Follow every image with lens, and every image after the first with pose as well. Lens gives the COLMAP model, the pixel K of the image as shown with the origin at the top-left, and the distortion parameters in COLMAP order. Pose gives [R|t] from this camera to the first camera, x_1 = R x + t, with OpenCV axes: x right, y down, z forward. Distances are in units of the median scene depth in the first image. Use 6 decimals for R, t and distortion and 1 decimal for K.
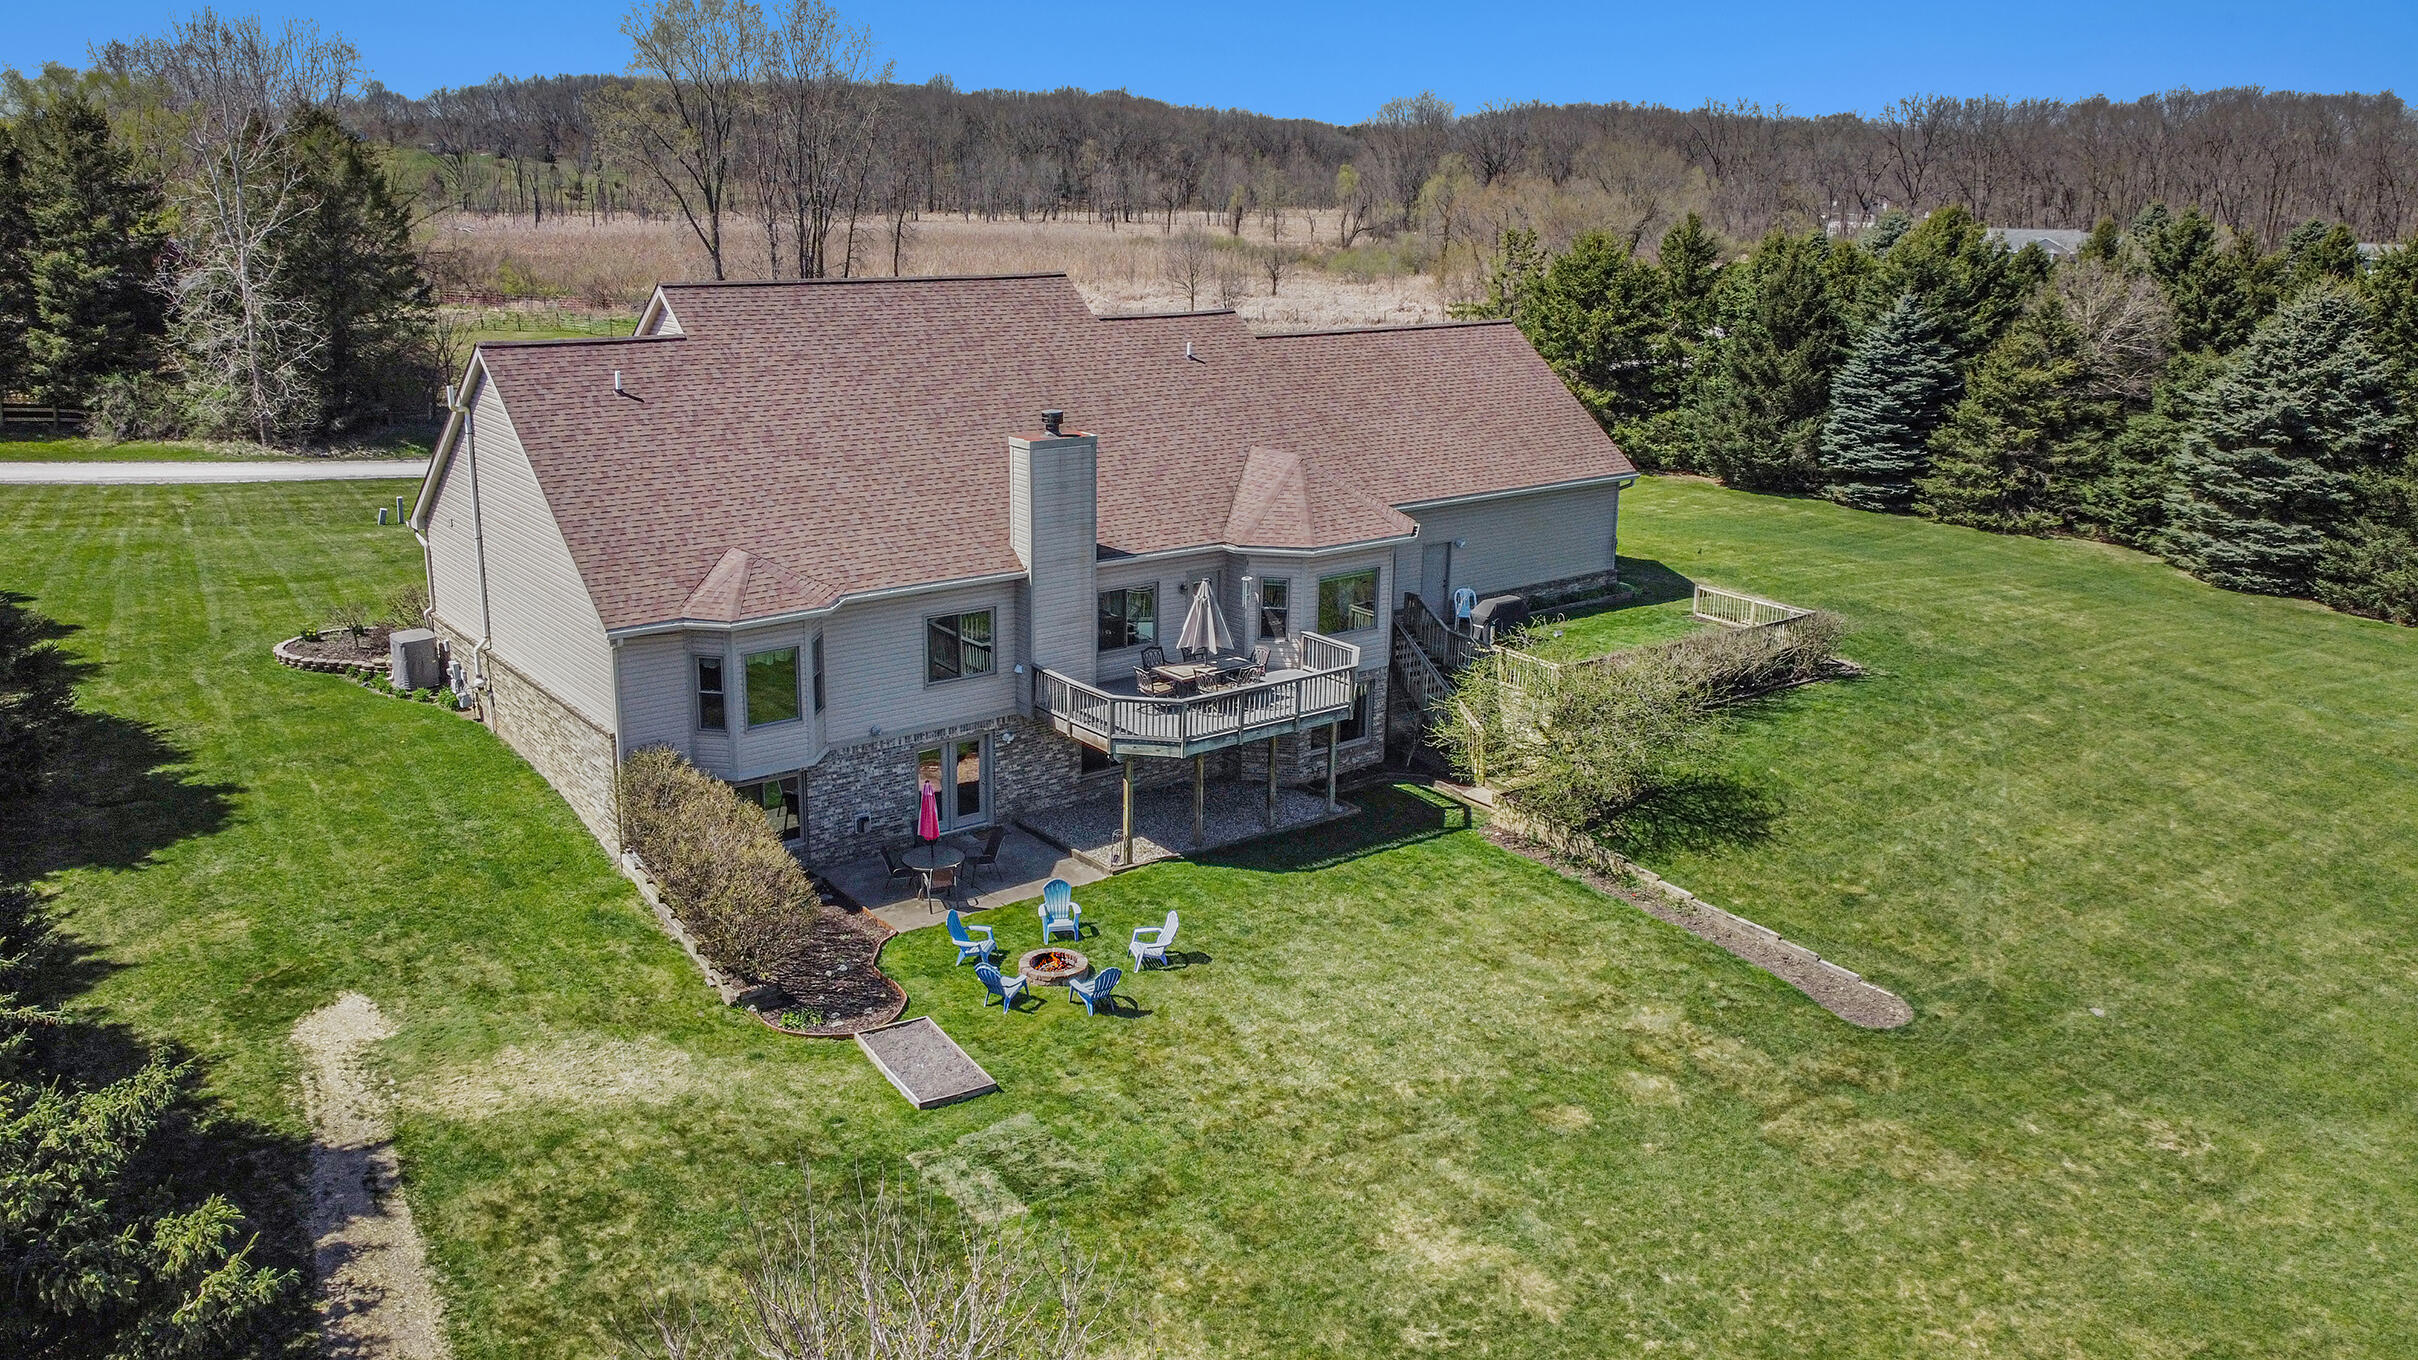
lens RADIAL K [[1852.7, 0, 1154.3], [0, 1852.7, 687.8], [0, 0, 1]] dist [-0.003442, -0.016886]
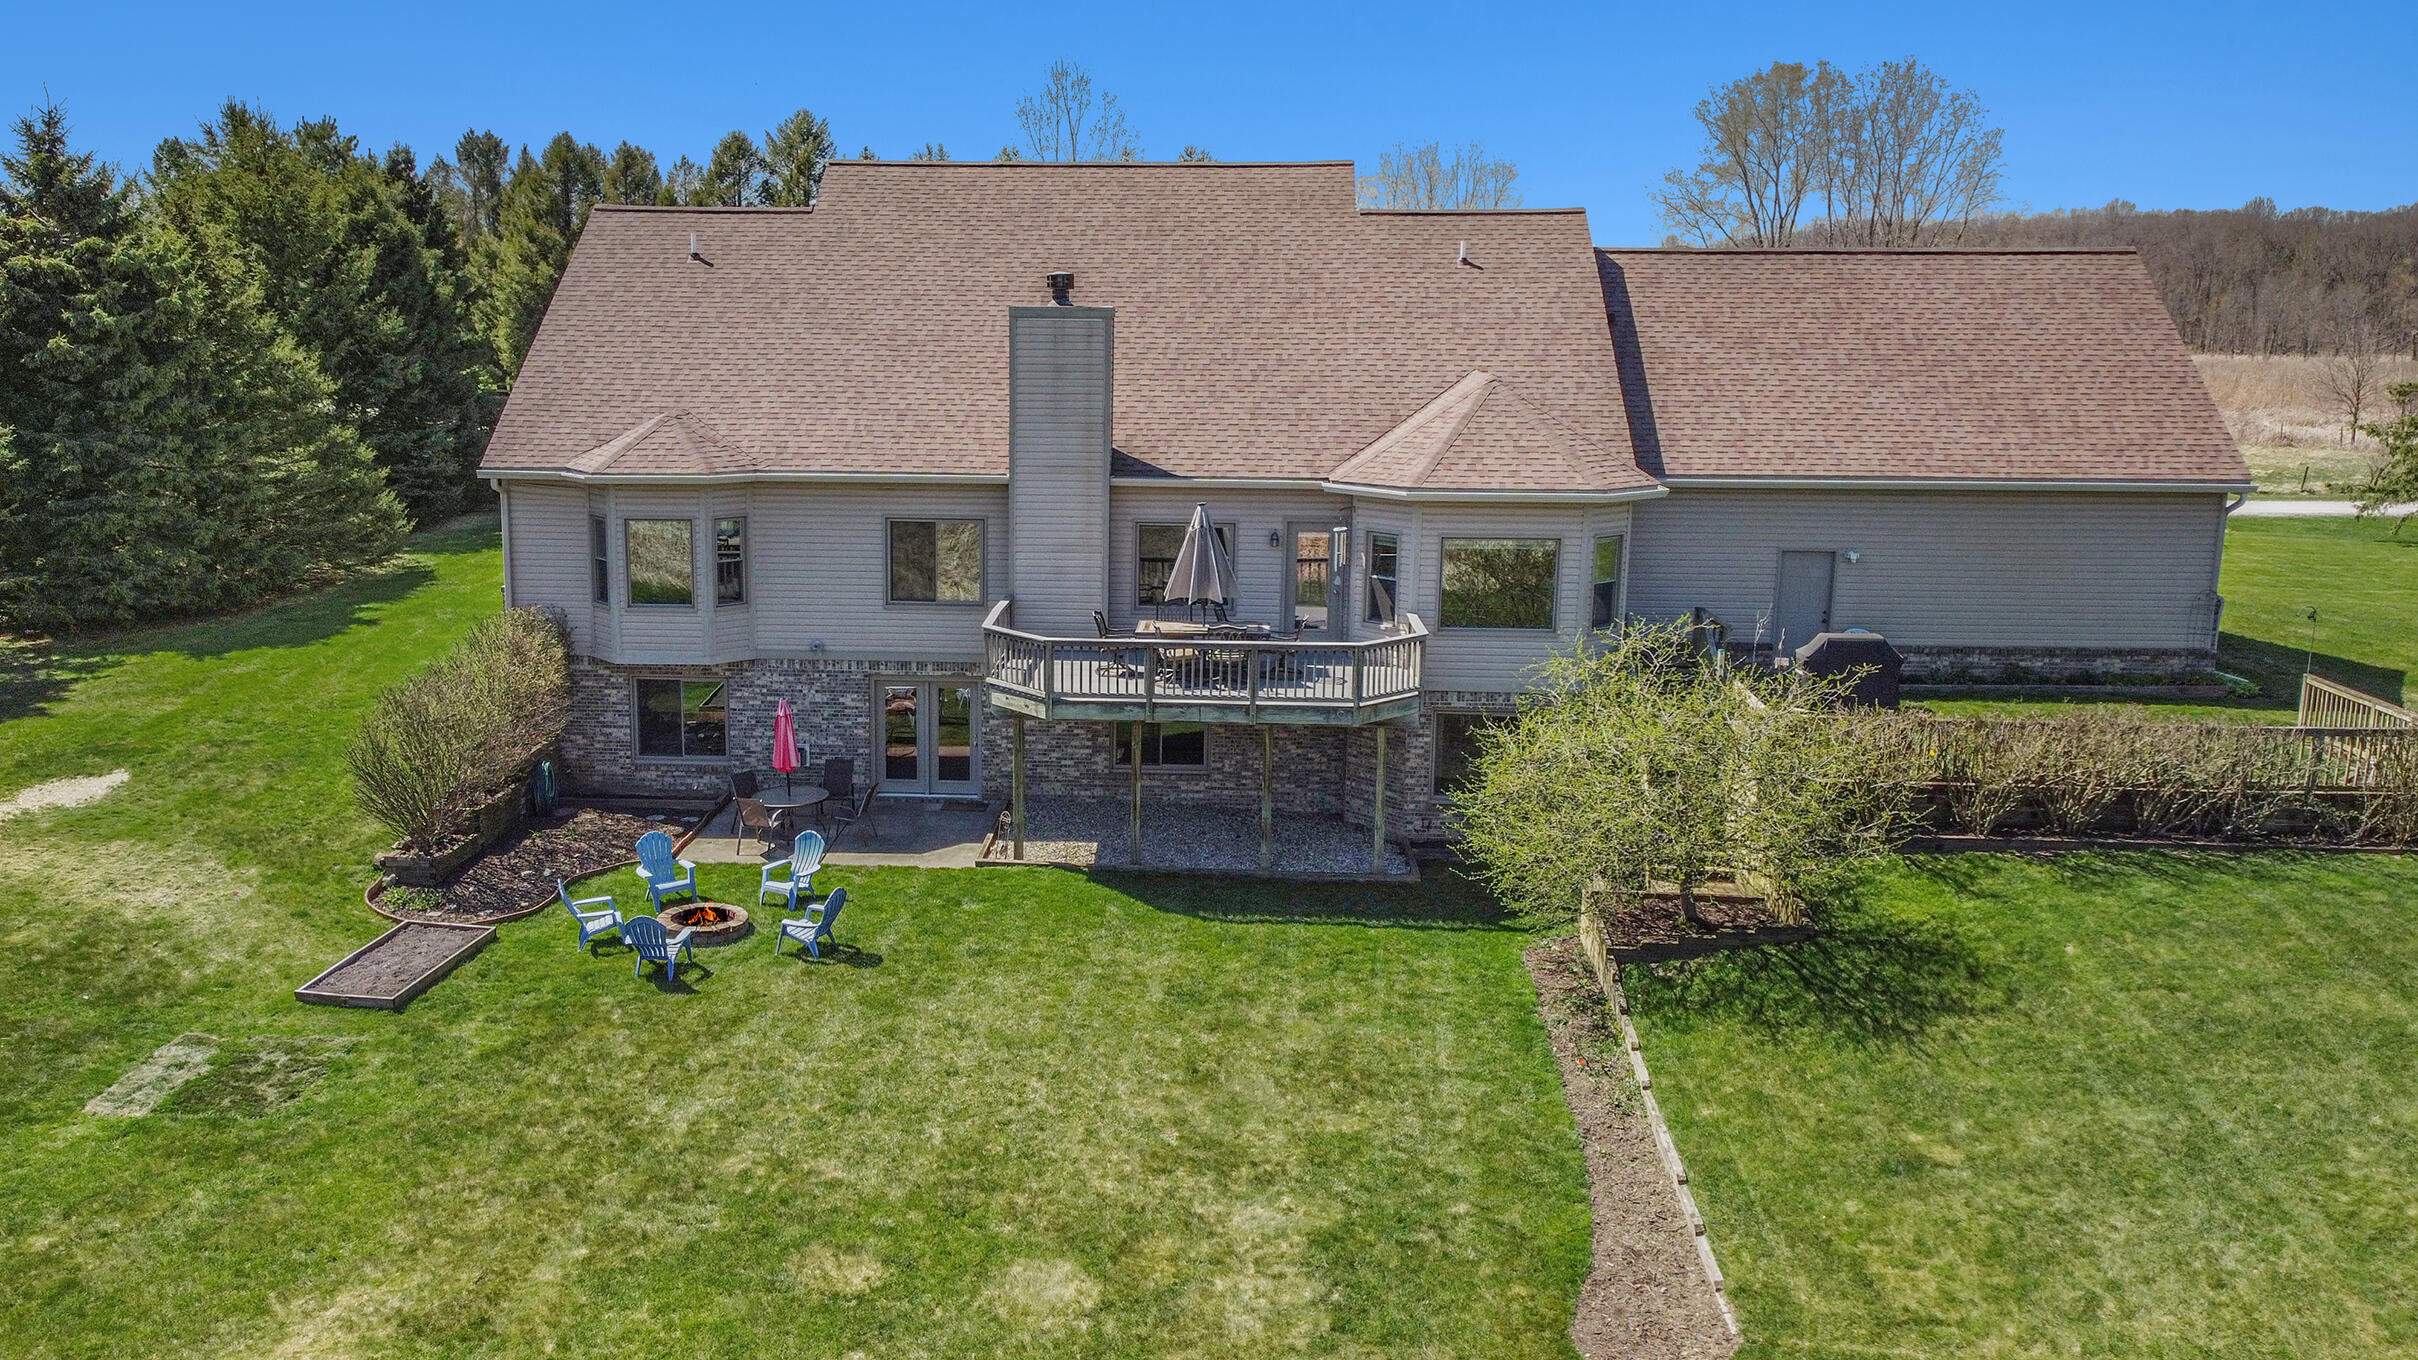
lens RADIAL K [[1852.7, 0, 1173.1], [0, 1852.7, 725.6], [0, 0, 1]] dist [-0.003442, -0.016886]
pose [[0.768467, 0.138126, -0.624803, 0.491080], [-0.181922, 0.983292, -0.006374, 0.033910], [0.613484, 0.118564, 0.780756, 0.441308]]
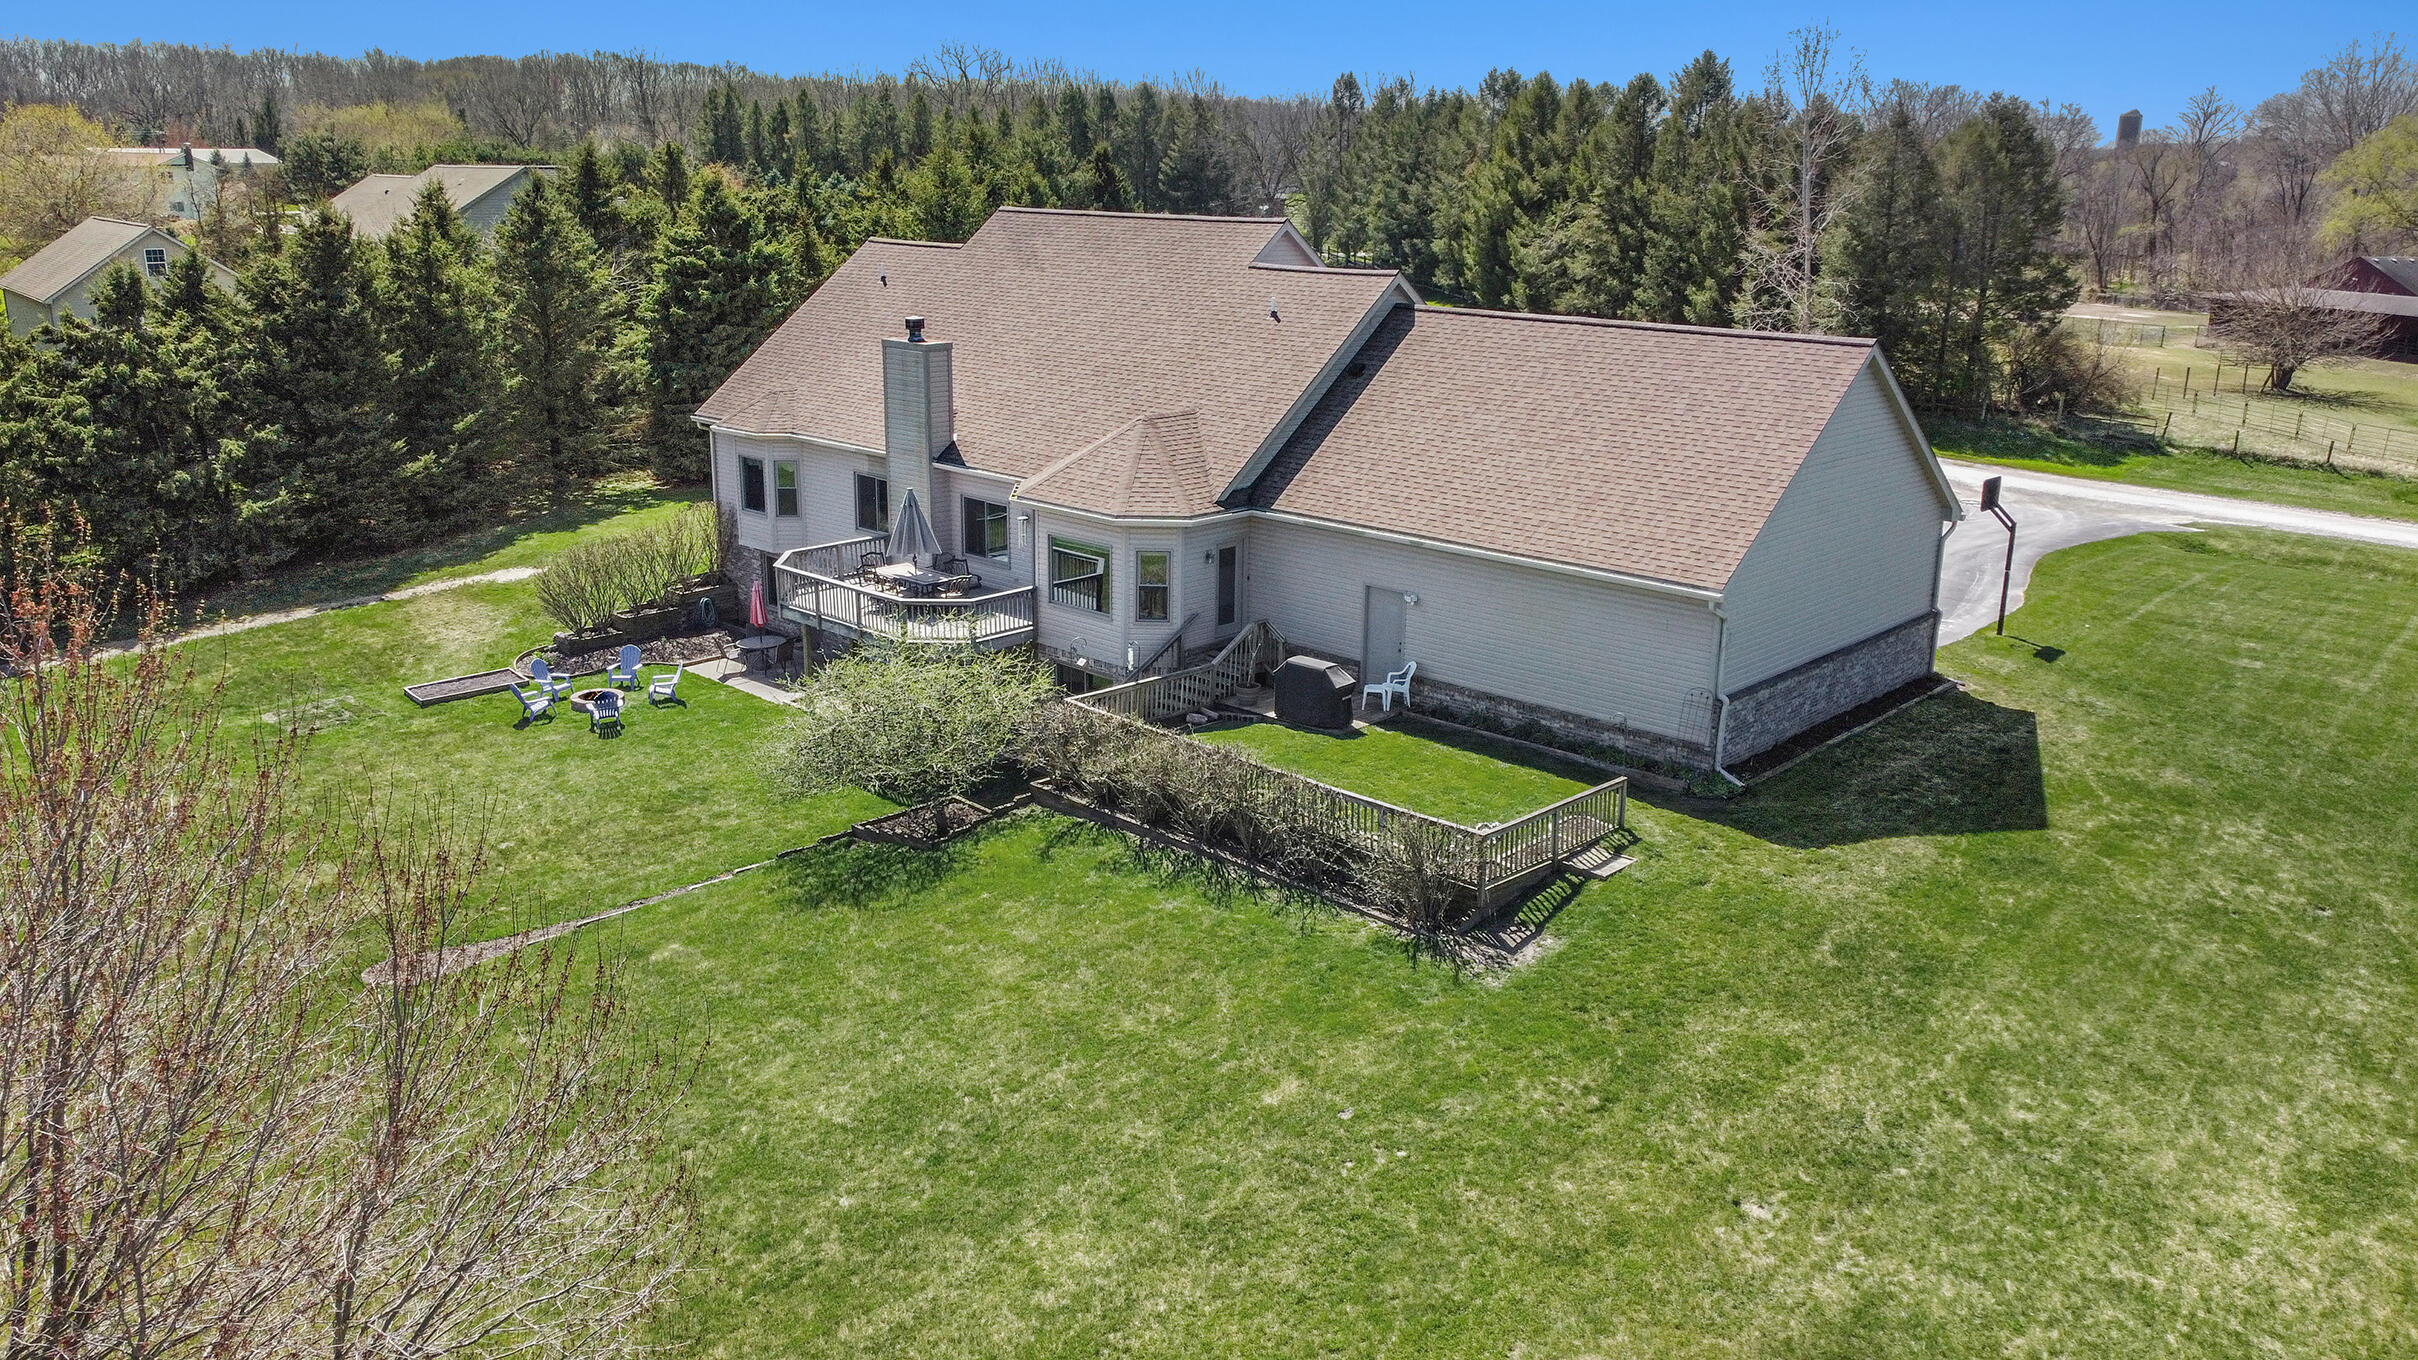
lens RADIAL K [[1852.7, 0, 1218.5], [0, 1852.7, 686.7], [0, 0, 1]] dist [-0.003442, -0.016886]
pose [[0.174348, 0.270899, -0.946687, 1.100414], [-0.297485, 0.930978, 0.211617, -0.232765], [0.938672, 0.244730, 0.242903, 0.948706]]
